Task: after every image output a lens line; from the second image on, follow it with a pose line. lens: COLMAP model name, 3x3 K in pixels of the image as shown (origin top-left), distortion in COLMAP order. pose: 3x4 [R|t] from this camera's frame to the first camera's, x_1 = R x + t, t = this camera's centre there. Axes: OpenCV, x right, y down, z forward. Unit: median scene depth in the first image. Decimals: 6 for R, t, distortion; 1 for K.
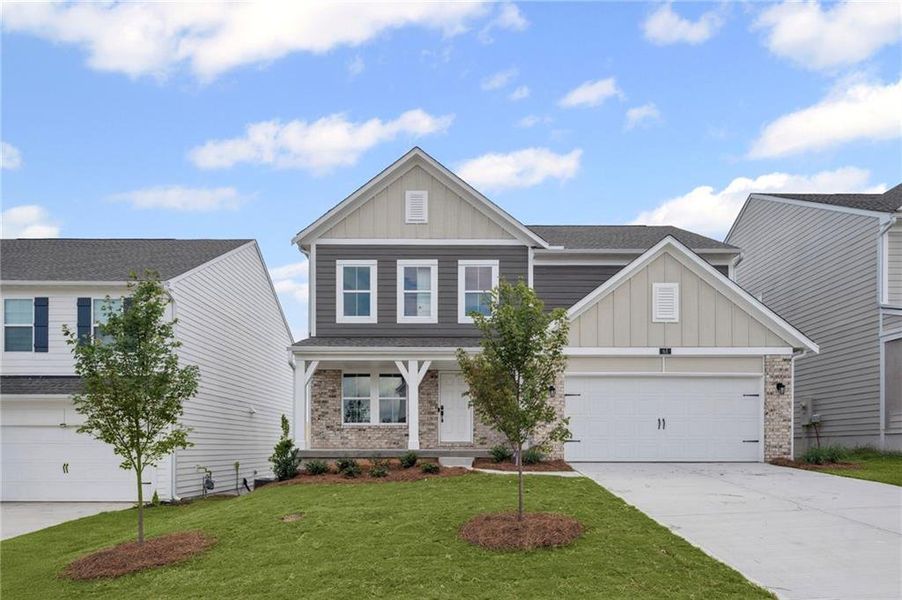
lens RADIAL K [[490.2, 0, 449.2], [0, 490.2, 445.4], [0, 0, 1]] dist [-0.000193, 0.000461]
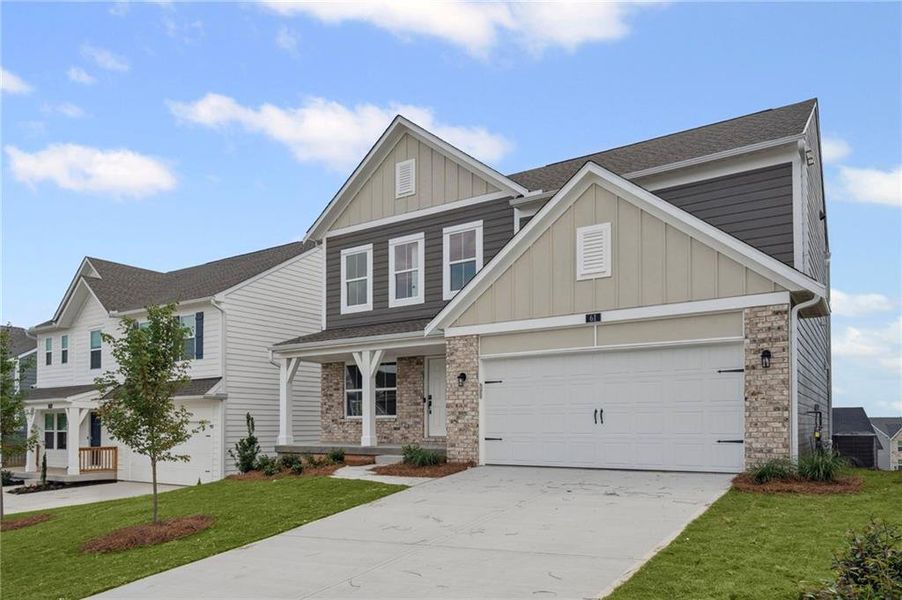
lens RADIAL K [[621.7, 0, 453.0], [0, 621.7, 415.0], [0, 0, 1]] dist [0.001822, 0.001341]
pose [[0.835118, -0.012765, -0.549922, 0.641605], [0.002982, 0.999821, -0.018679, -0.024505], [0.550062, 0.013960, 0.835007, 0.088423]]
